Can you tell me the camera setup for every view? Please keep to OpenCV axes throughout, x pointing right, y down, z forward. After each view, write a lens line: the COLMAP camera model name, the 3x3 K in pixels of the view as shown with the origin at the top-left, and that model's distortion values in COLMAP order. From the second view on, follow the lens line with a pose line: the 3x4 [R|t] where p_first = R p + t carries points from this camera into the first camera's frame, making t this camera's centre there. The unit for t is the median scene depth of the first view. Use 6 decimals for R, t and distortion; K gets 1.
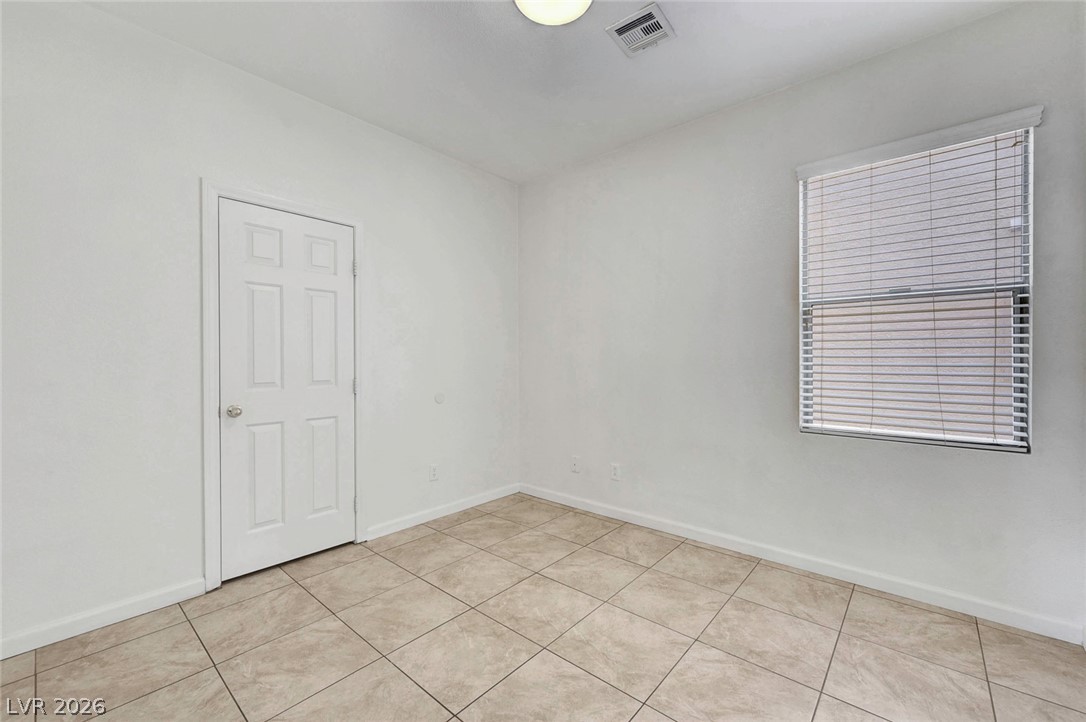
lens RADIAL K [[426.4, 0, 544.0], [0, 426.4, 361.8], [0, 0, 1]] dist [-0.000133, 0.000158]
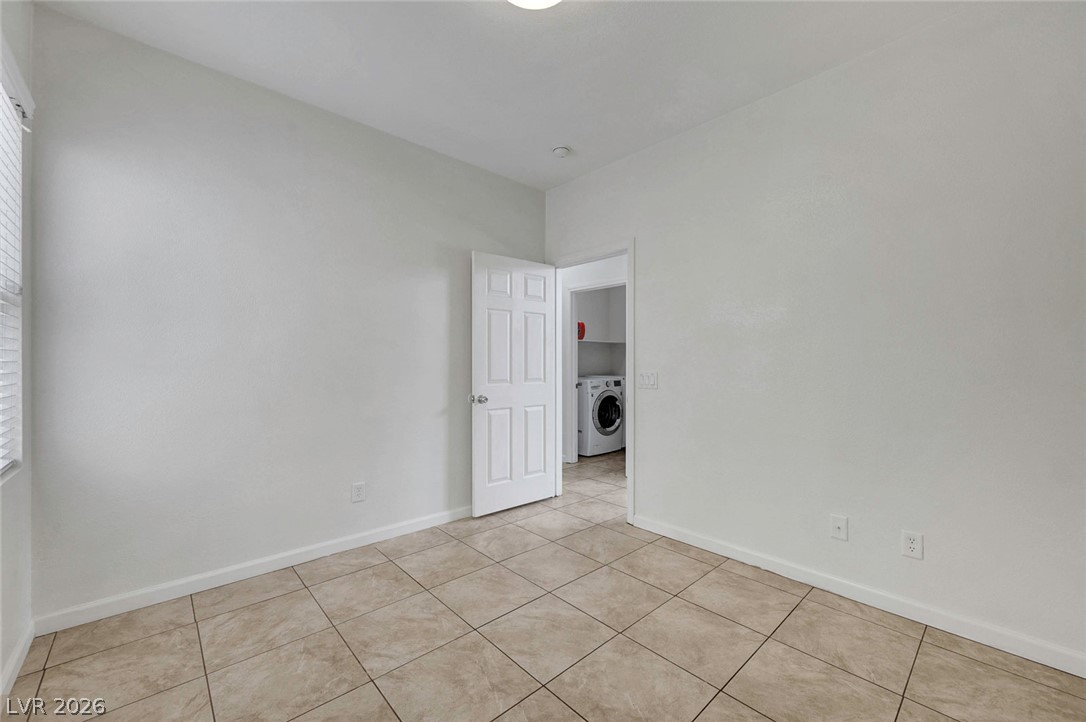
lens RADIAL K [[426.4, 0, 542.7], [0, 426.4, 362.5], [0, 0, 1]] dist [-0.000133, 0.000158]
pose [[-0.992764, 0.001618, 0.120069, -0.111984], [0.001752, 0.999998, 0.001012, -0.009915], [-0.120067, 0.001215, -0.992765, 2.004210]]
